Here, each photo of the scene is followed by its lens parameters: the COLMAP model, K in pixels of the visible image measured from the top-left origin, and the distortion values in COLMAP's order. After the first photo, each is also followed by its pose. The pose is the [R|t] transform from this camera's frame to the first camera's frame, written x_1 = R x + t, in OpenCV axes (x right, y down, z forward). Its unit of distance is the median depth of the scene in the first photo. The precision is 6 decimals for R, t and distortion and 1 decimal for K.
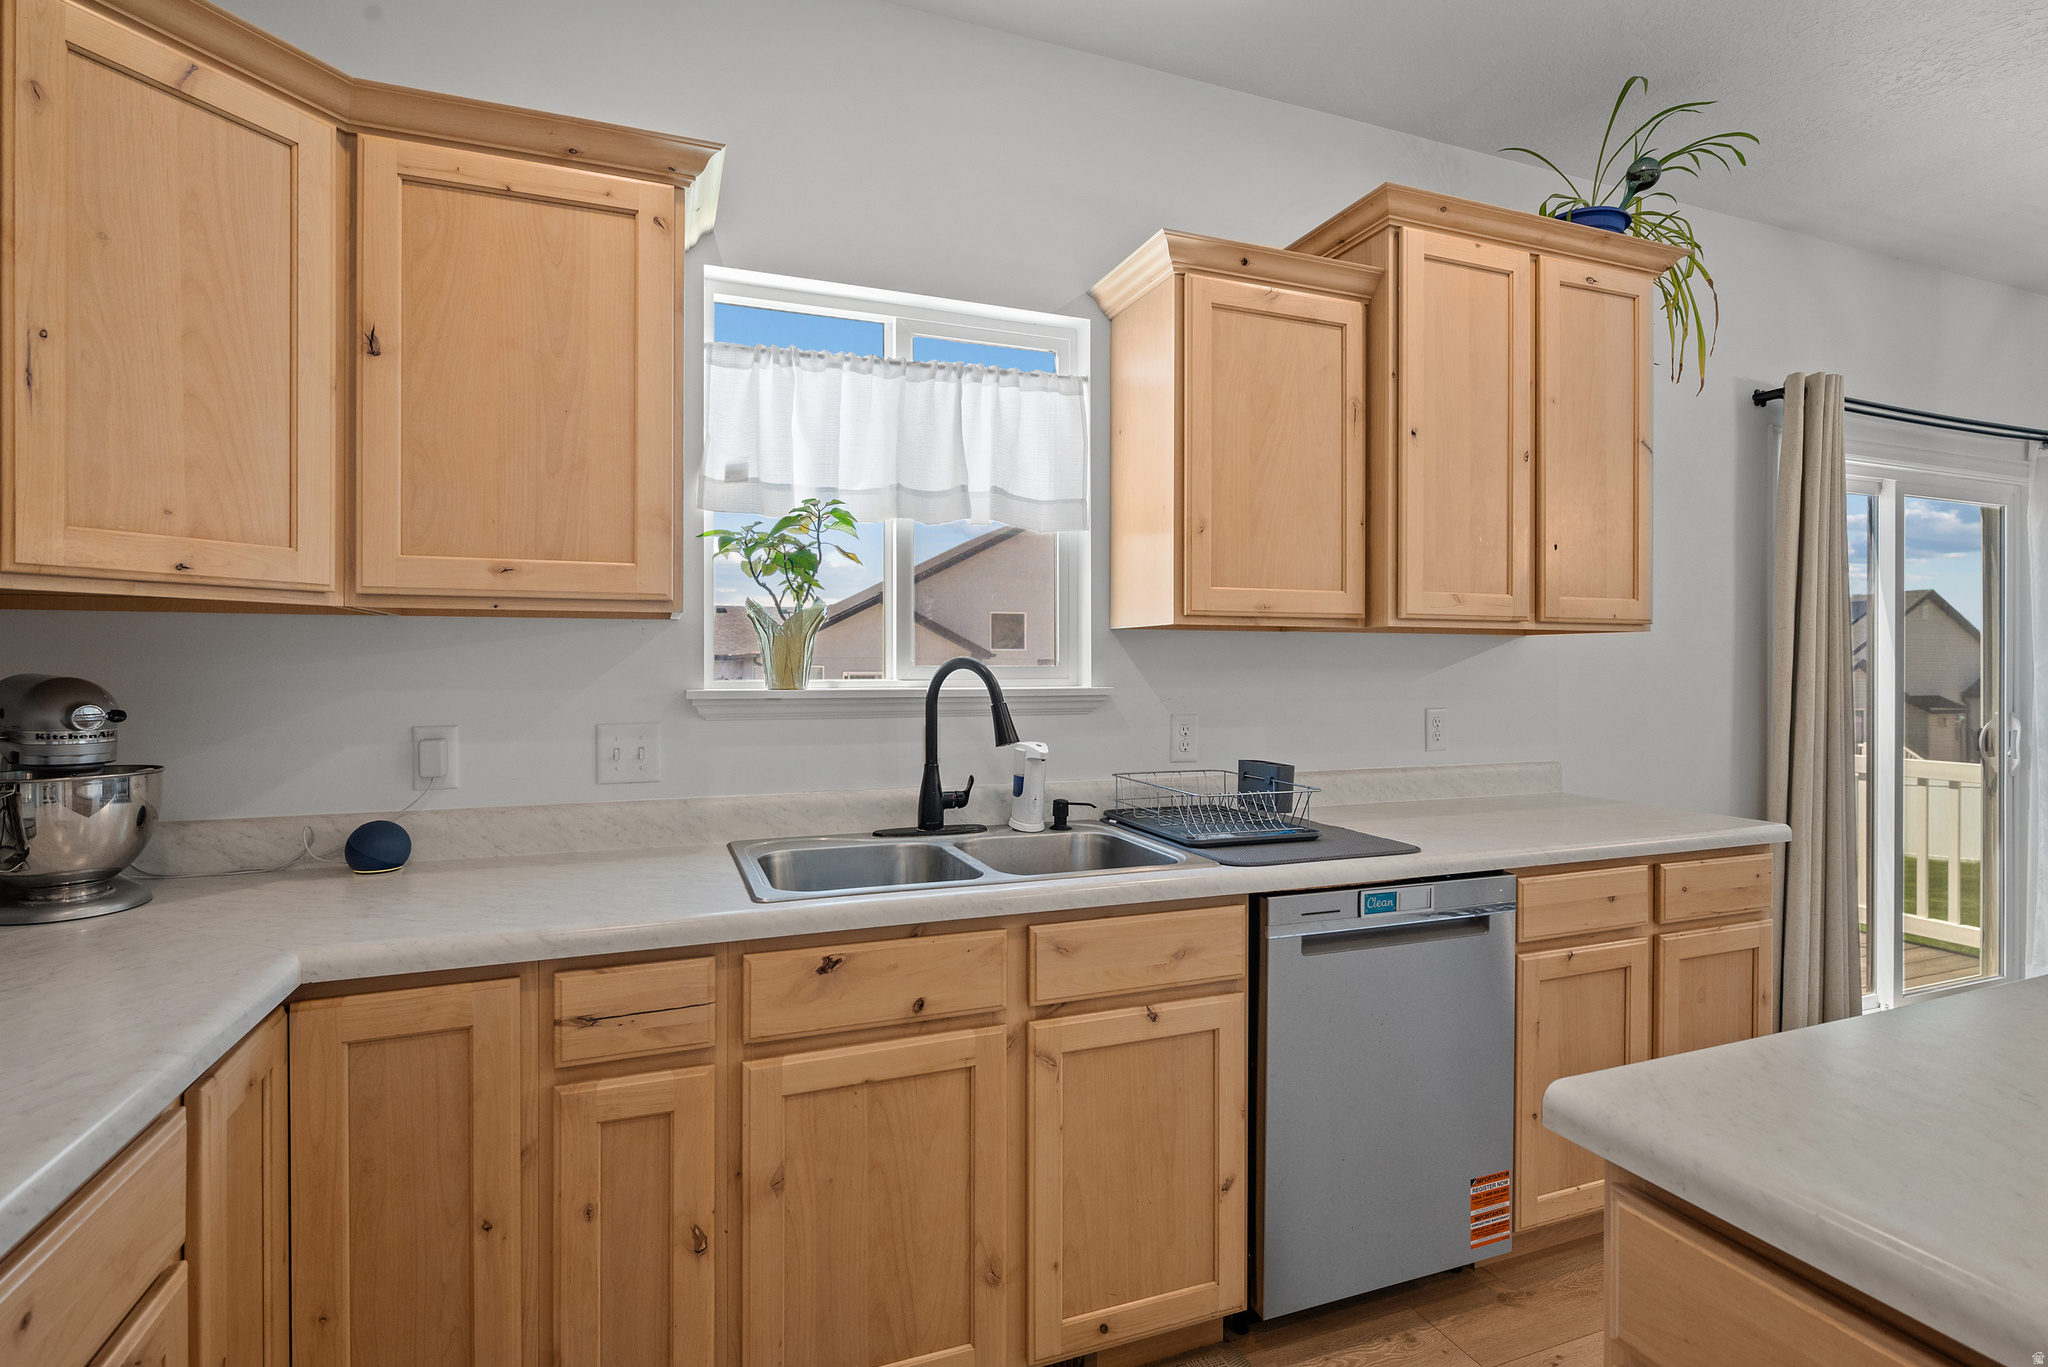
lens RADIAL K [[1011.1, 0, 1035.8], [0, 1011.1, 662.4], [0, 0, 1]] dist [-0.000960, -0.000928]
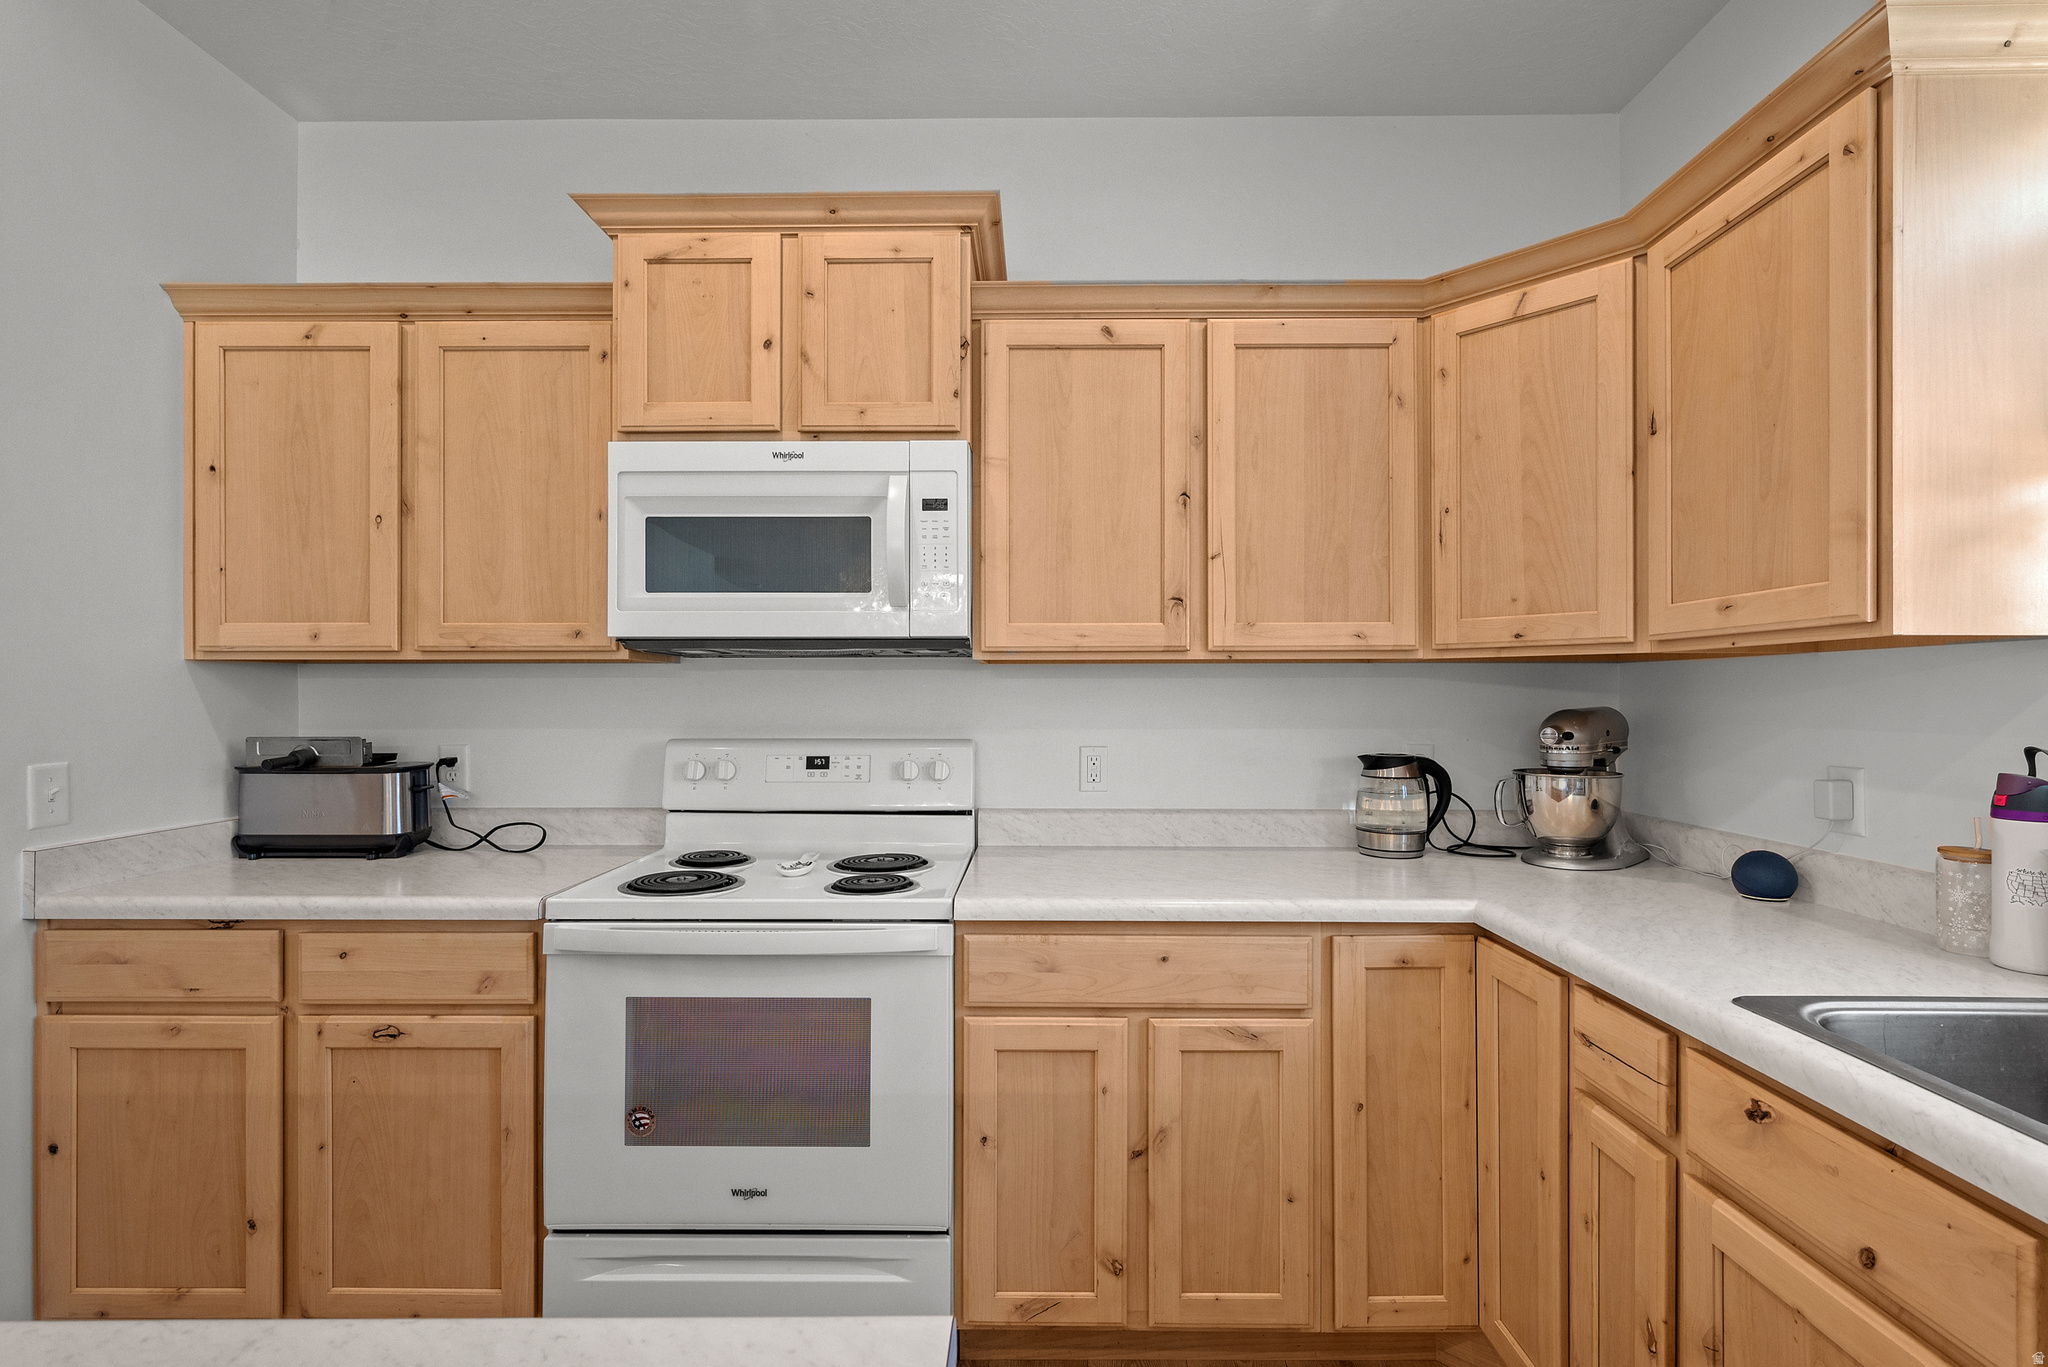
lens RADIAL K [[943.9, 0, 1038.4], [0, 943.9, 697.3], [0, 0, 1]] dist [0.001192, 0.000818]
pose [[-0.379379, -0.000048, -0.925241, 0.605638], [0.000394, 1.000000, -0.000213, -0.003285], [0.925241, -0.000445, -0.379379, 0.744744]]
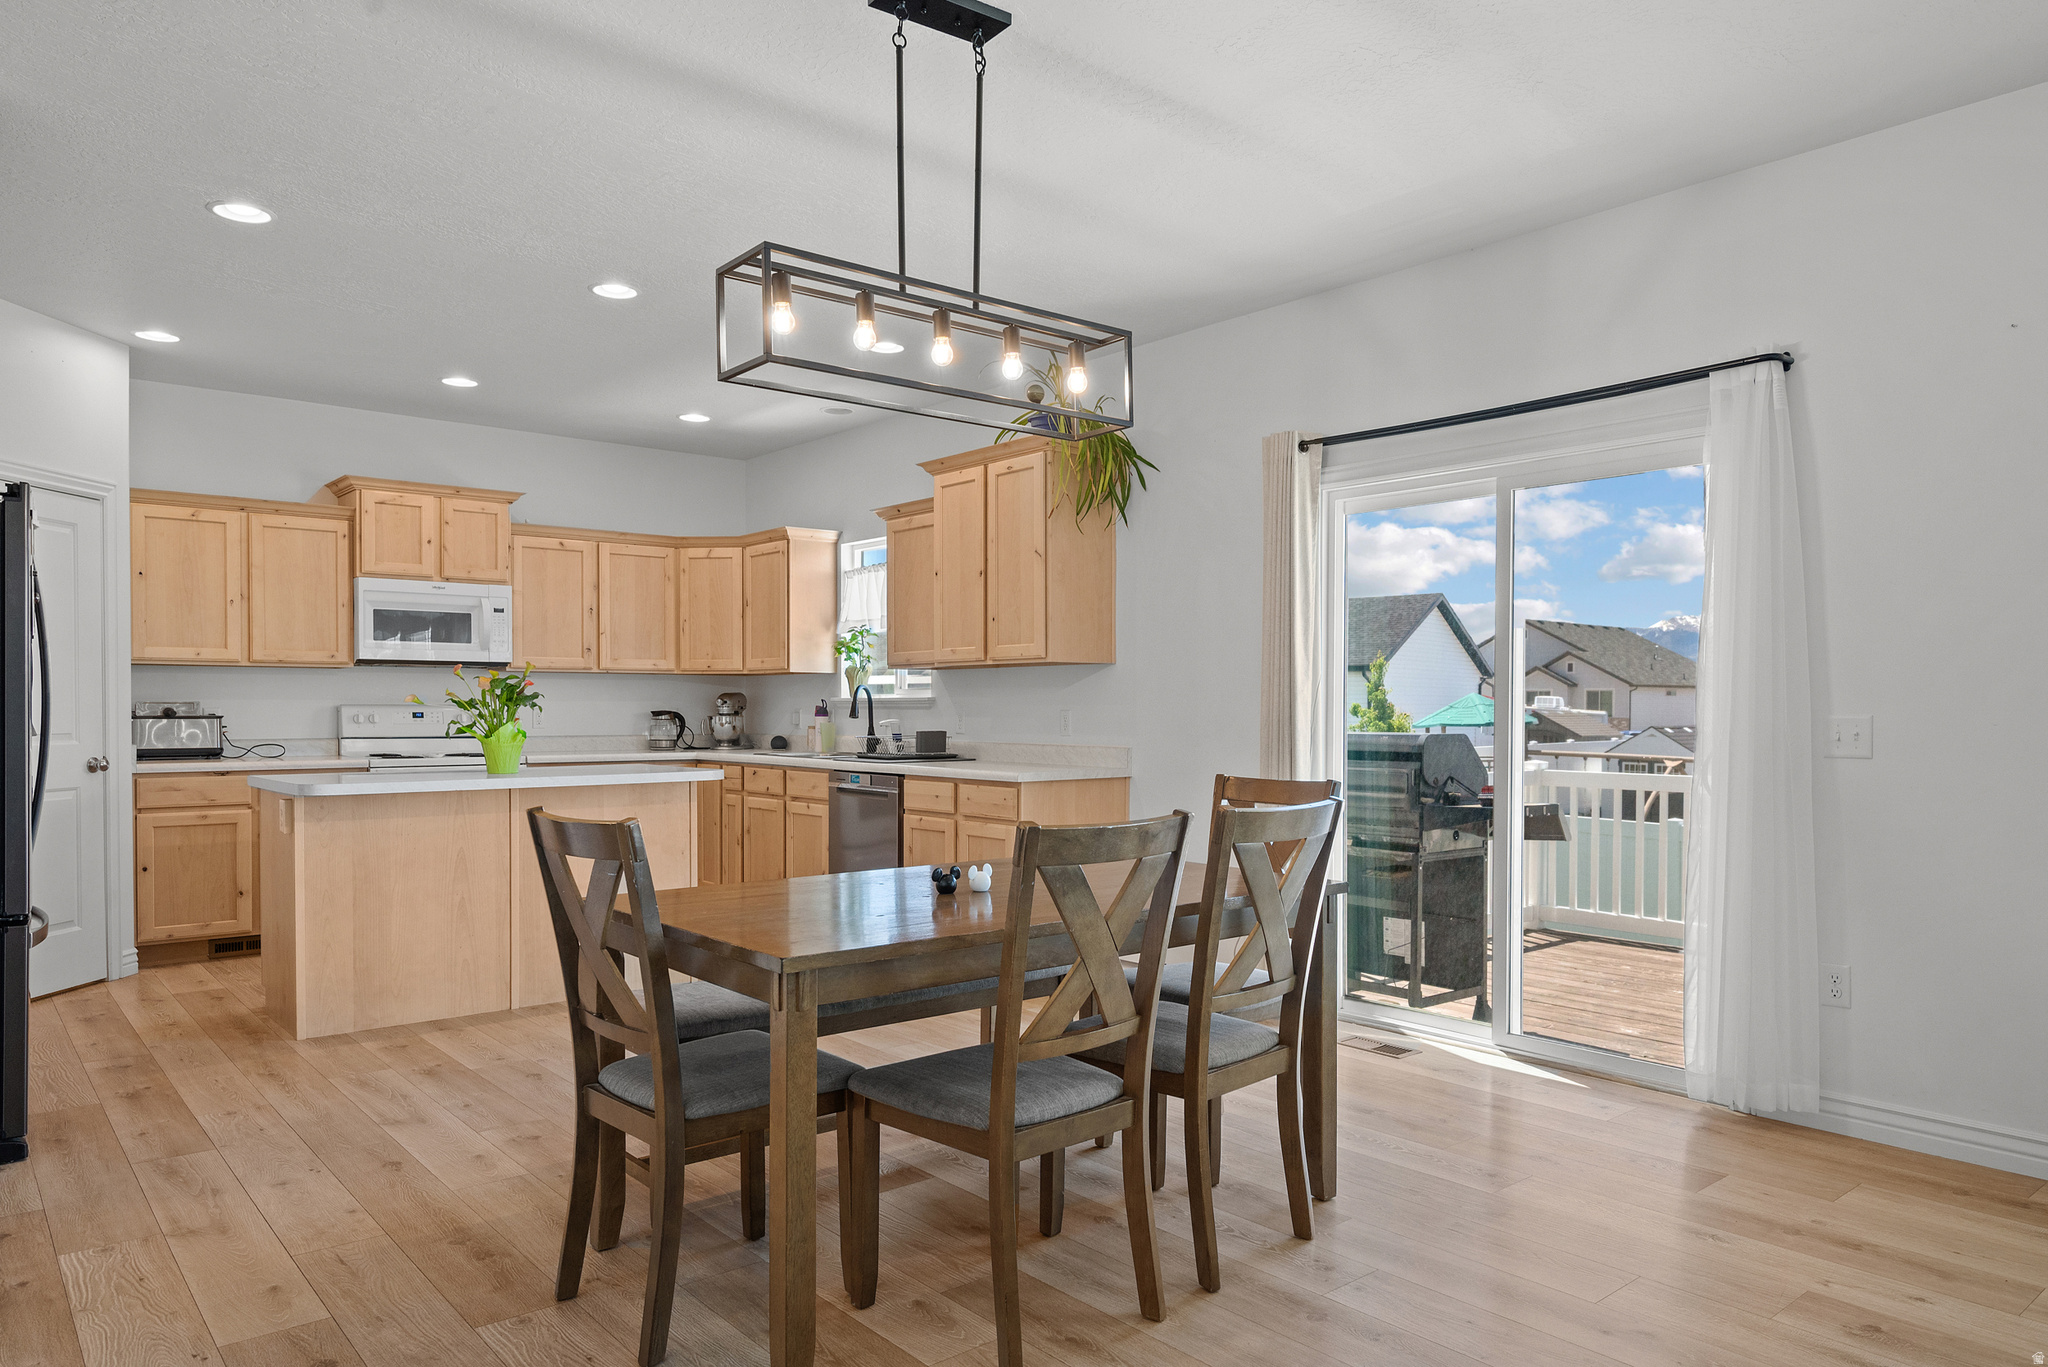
lens RADIAL K [[1333.3, 0, 1039.8], [0, 1333.3, 727.2], [0, 0, 1]] dist [0.004896, -0.002768]
pose [[0.314621, 0.012420, -0.949136, 4.305273], [0.000017, 0.999914, 0.013091, 0.077366], [0.949217, -0.004135, 0.314594, 0.464649]]
